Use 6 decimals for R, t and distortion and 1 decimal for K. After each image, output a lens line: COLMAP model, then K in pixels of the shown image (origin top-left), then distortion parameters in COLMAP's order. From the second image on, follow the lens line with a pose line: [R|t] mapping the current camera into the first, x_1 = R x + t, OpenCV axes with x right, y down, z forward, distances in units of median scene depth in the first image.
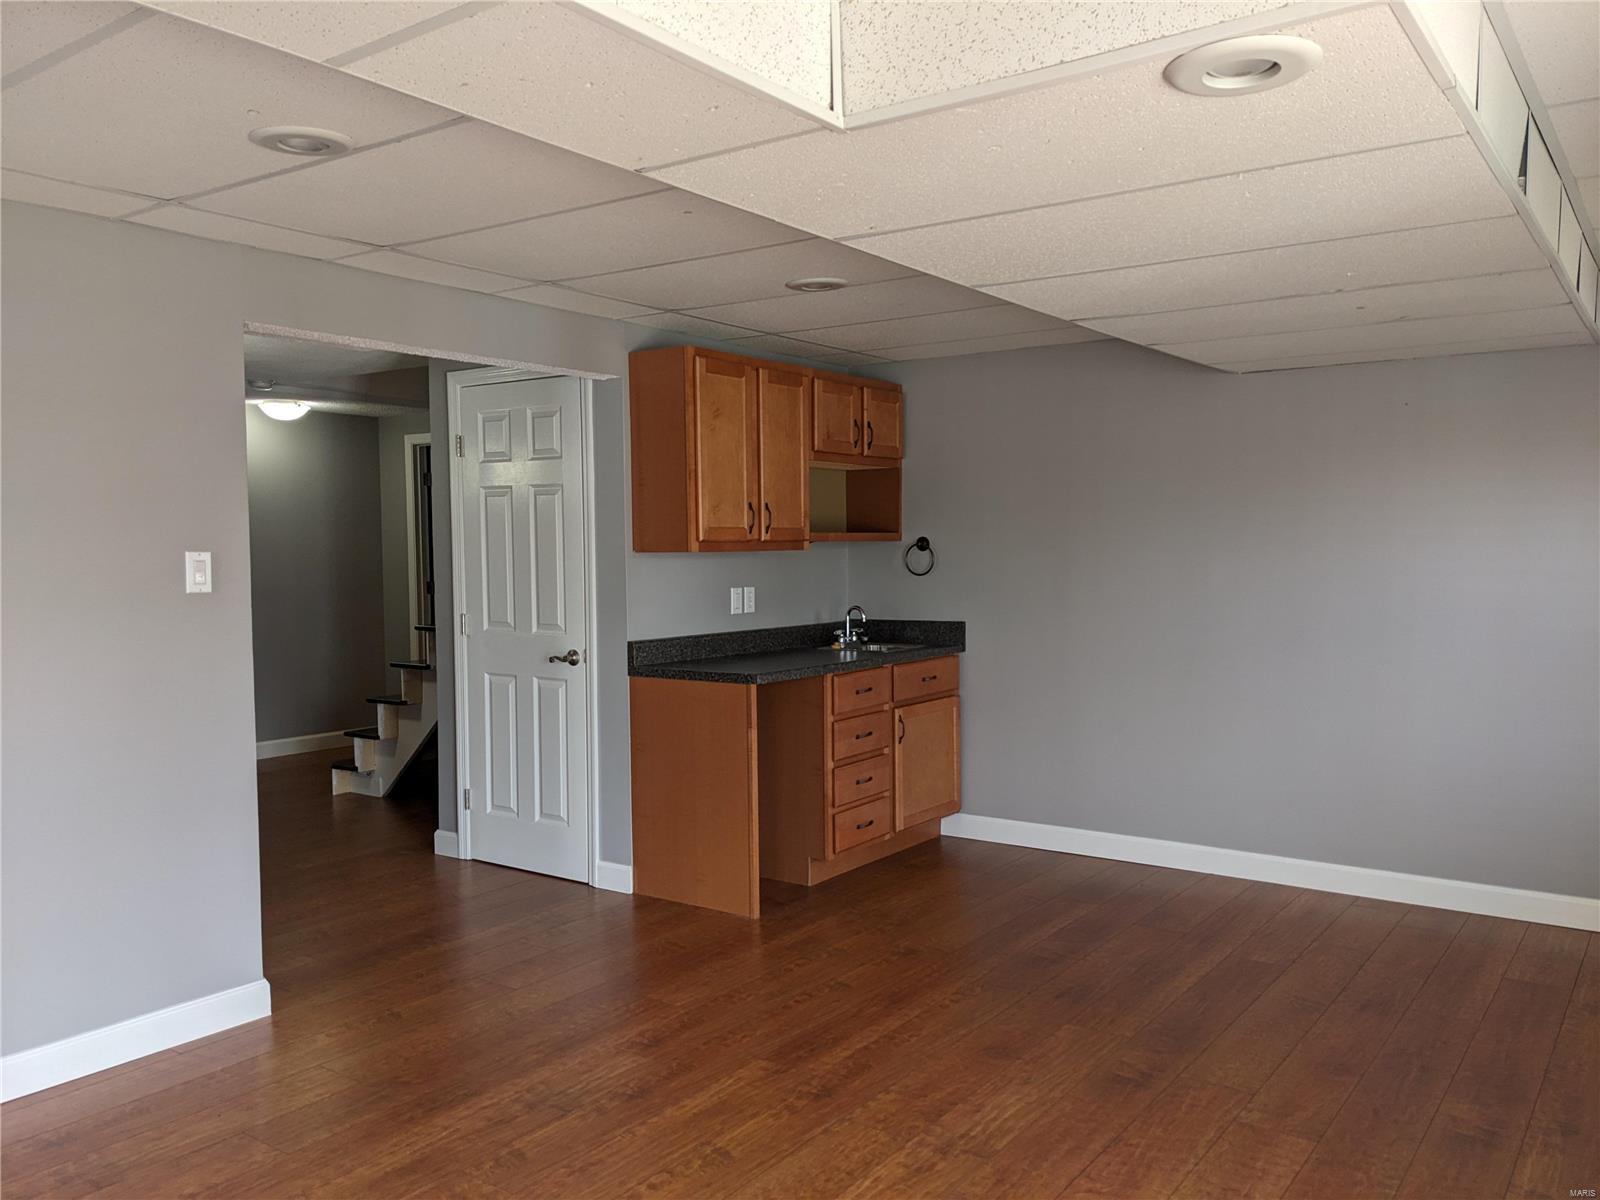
lens RADIAL K [[1247.8, 0, 798.3], [0, 1247.8, 614.5], [0, 0, 1]] dist [0.046813, -0.076347]
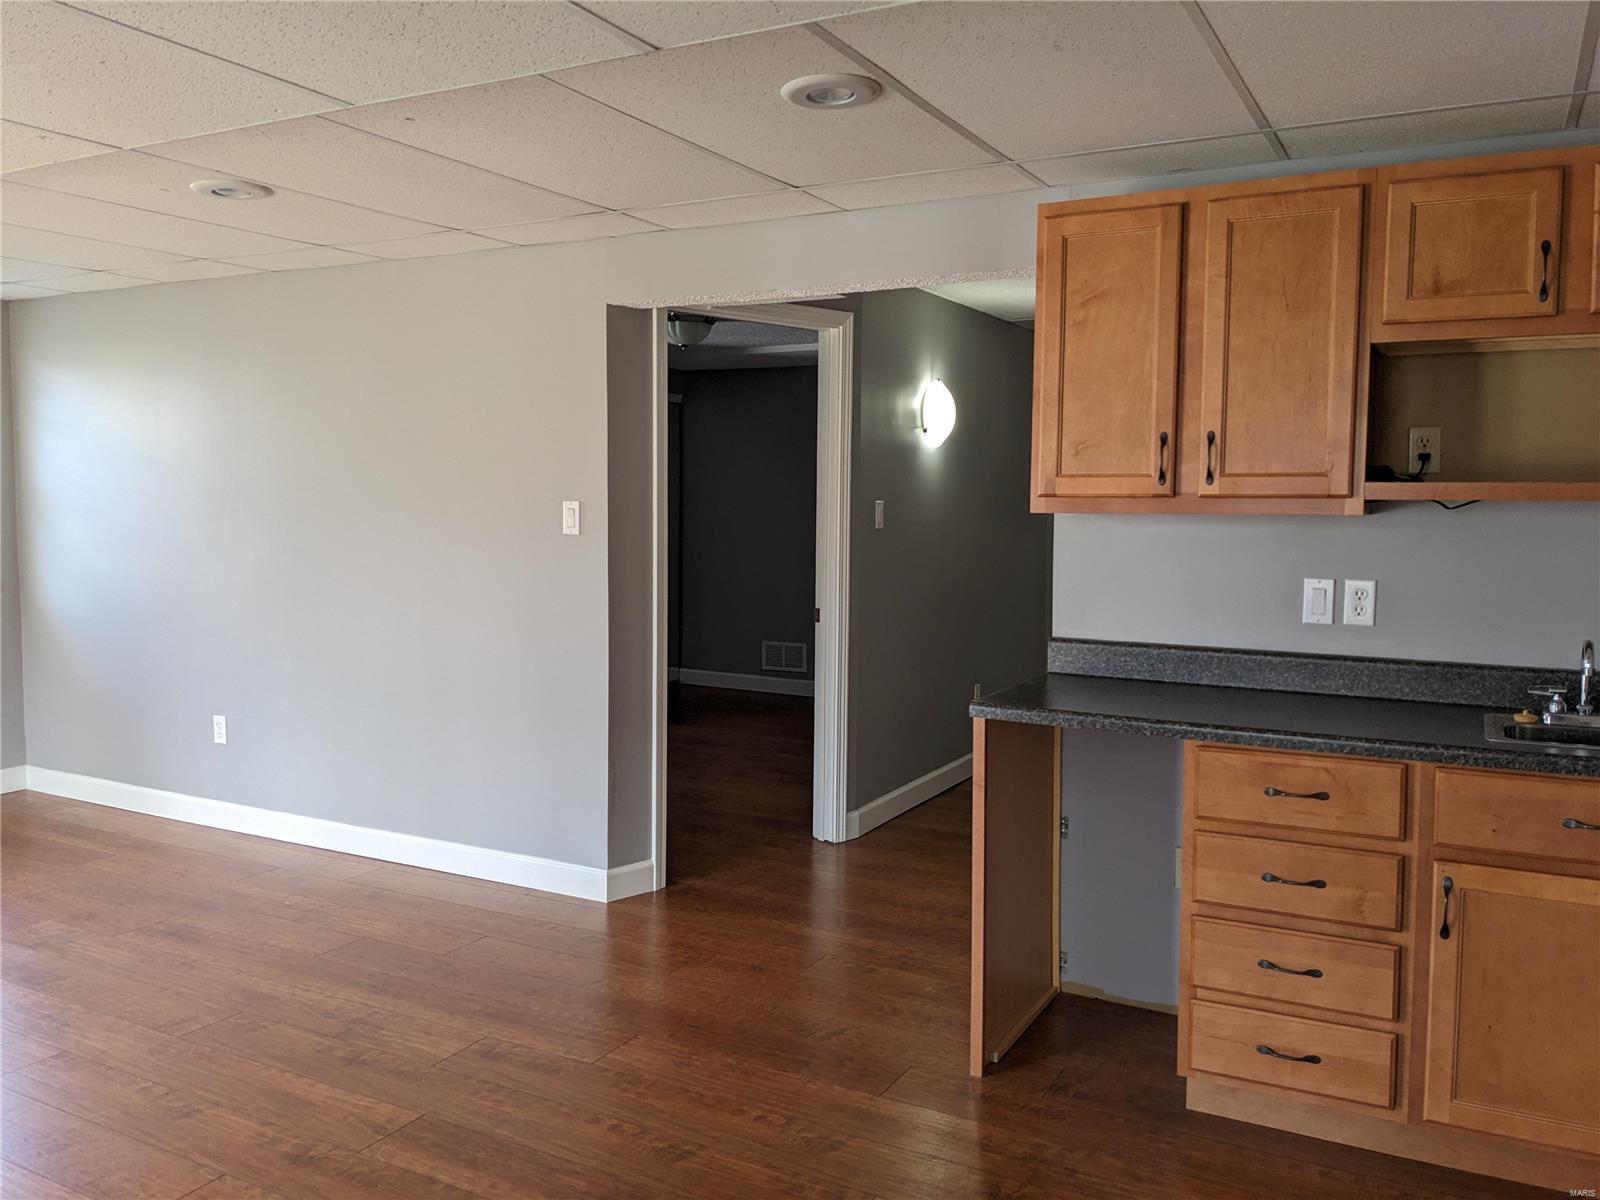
lens RADIAL K [[1247.8, 0, 798.9], [0, 1247.8, 591.8], [0, 0, 1]] dist [0.046813, -0.076347]
pose [[0.140596, 0.081408, -0.986715, 0.536491], [-0.065992, 0.995168, 0.072702, -0.045845], [0.987865, 0.054894, 0.145289, 0.743038]]
